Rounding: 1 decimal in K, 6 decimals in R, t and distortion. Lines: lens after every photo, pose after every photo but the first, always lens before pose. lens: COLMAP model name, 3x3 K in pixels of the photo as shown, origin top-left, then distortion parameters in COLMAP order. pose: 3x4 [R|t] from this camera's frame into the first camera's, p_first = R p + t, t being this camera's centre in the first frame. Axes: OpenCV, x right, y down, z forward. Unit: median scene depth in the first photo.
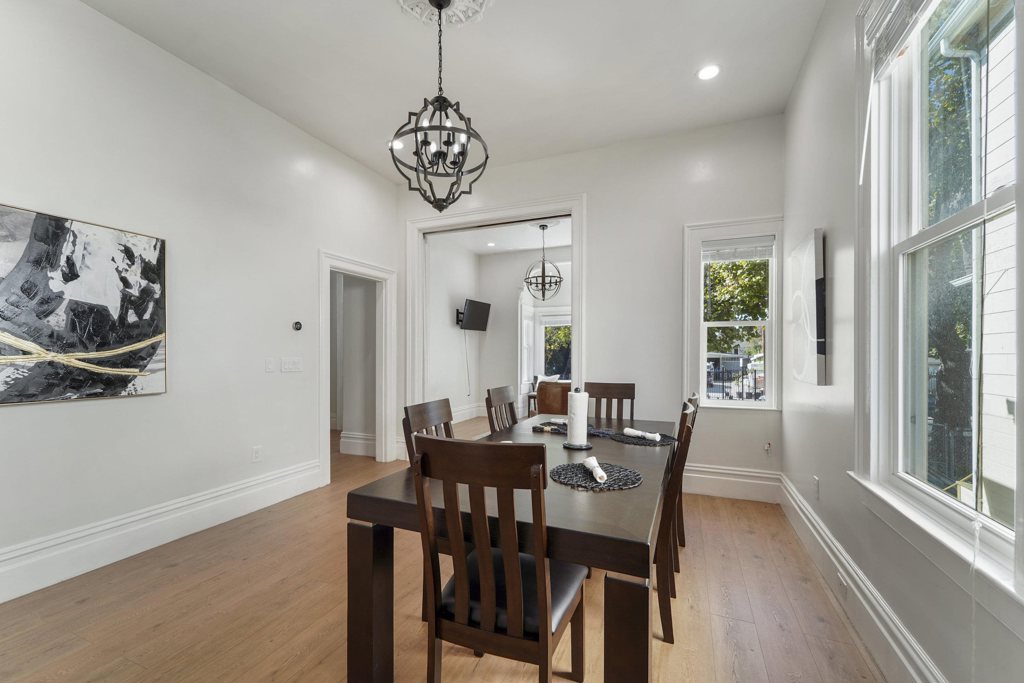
lens RADIAL K [[424.8, 0, 505.7], [0, 424.8, 351.4], [0, 0, 1]] dist [0.001686, 0.000018]
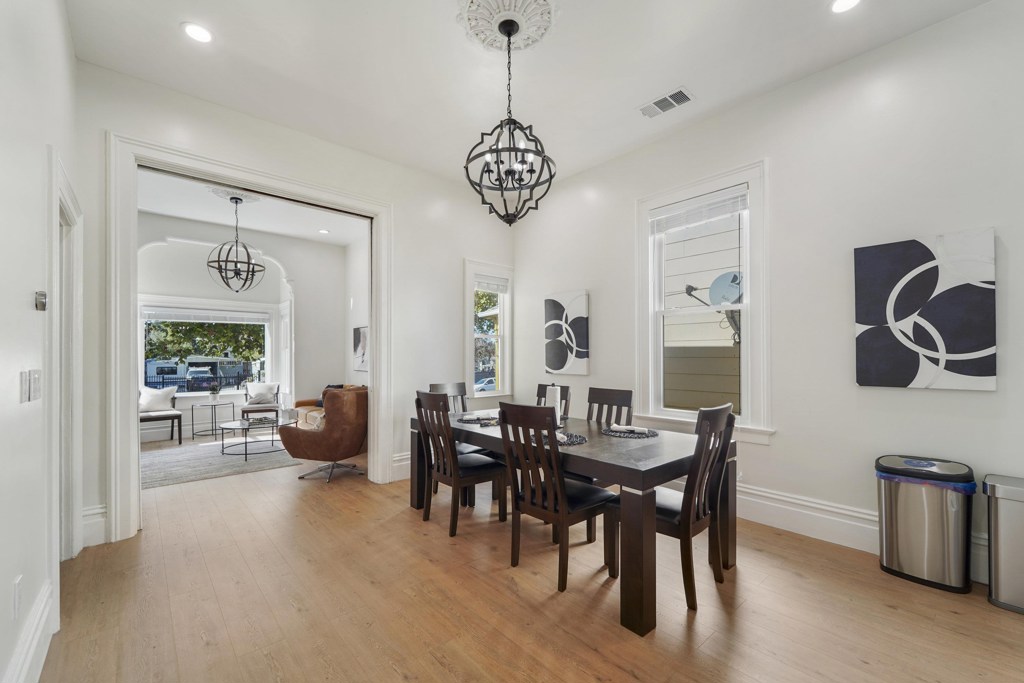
lens RADIAL K [[424.8, 0, 505.7], [0, 424.8, 351.4], [0, 0, 1]] dist [0.001686, 0.000018]
pose [[0.439787, 0.010331, 0.898043, -0.866900], [-0.002956, 0.999945, -0.010056, -0.002150], [-0.898097, 0.001768, 0.439794, 0.409843]]
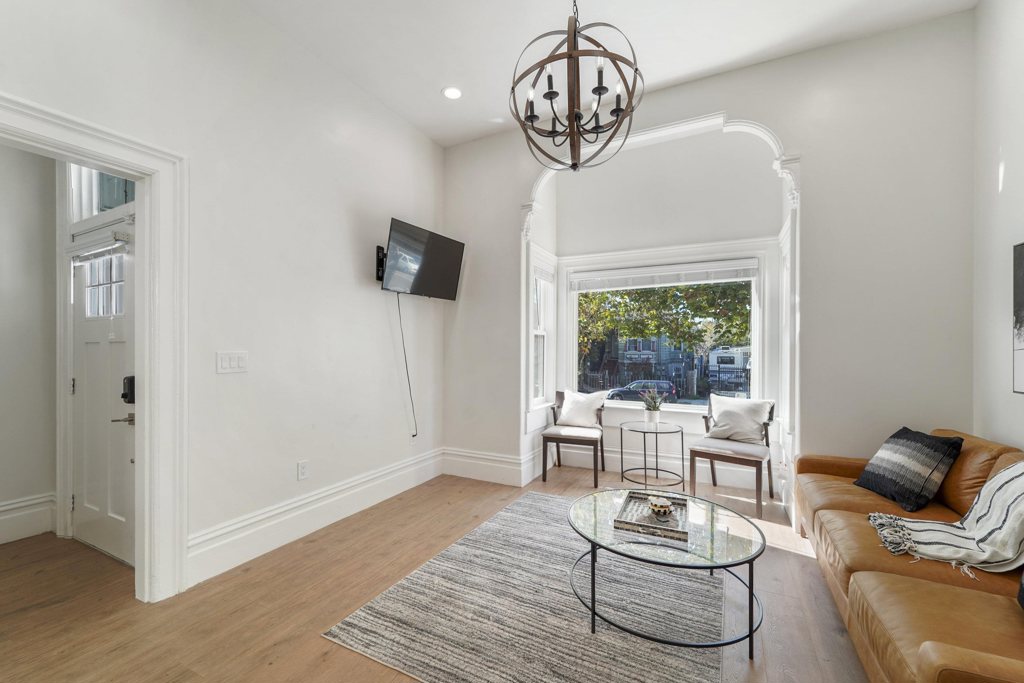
lens RADIAL K [[424.8, 0, 505.7], [0, 424.8, 351.4], [0, 0, 1]] dist [0.001686, 0.000018]
pose [[0.997030, 0.001383, -0.076999, 0.133526], [-0.000243, 0.999890, 0.014809, 0.008937], [0.077011, -0.014747, 0.996921, 1.473332]]
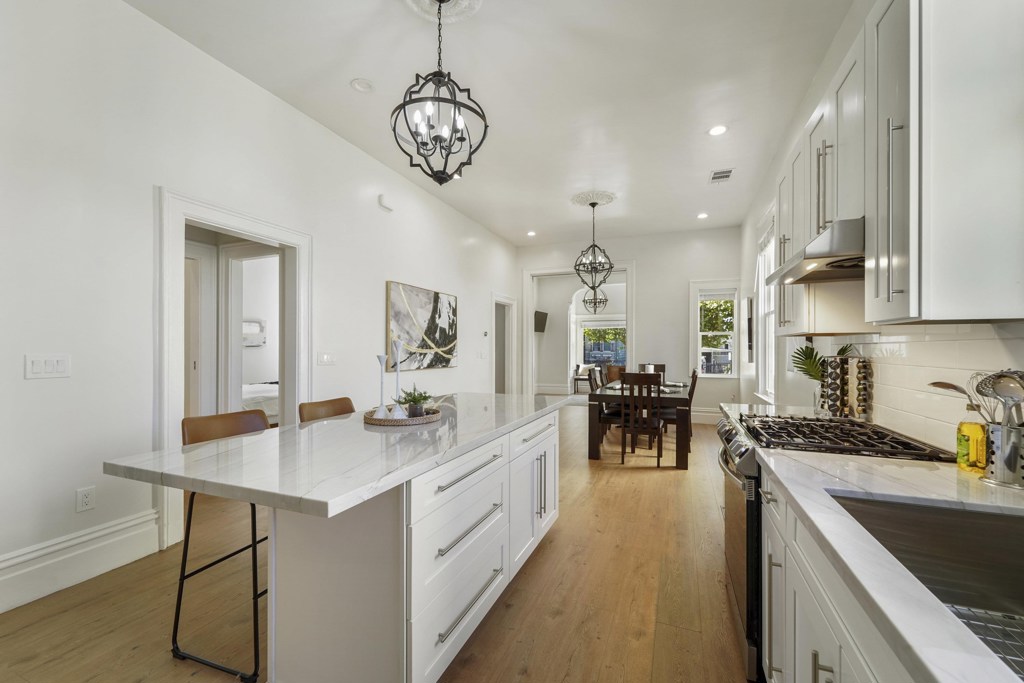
lens RADIAL K [[416.6, 0, 512.0], [0, 416.6, 341.5], [0, 0, 1]] dist [-0.000283, -0.000017]
pose [[0.999810, 0.002654, 0.019295, -0.501964], [-0.002455, 0.999943, -0.010353, -0.008890], [-0.019322, 0.010303, 0.999760, -1.034813]]
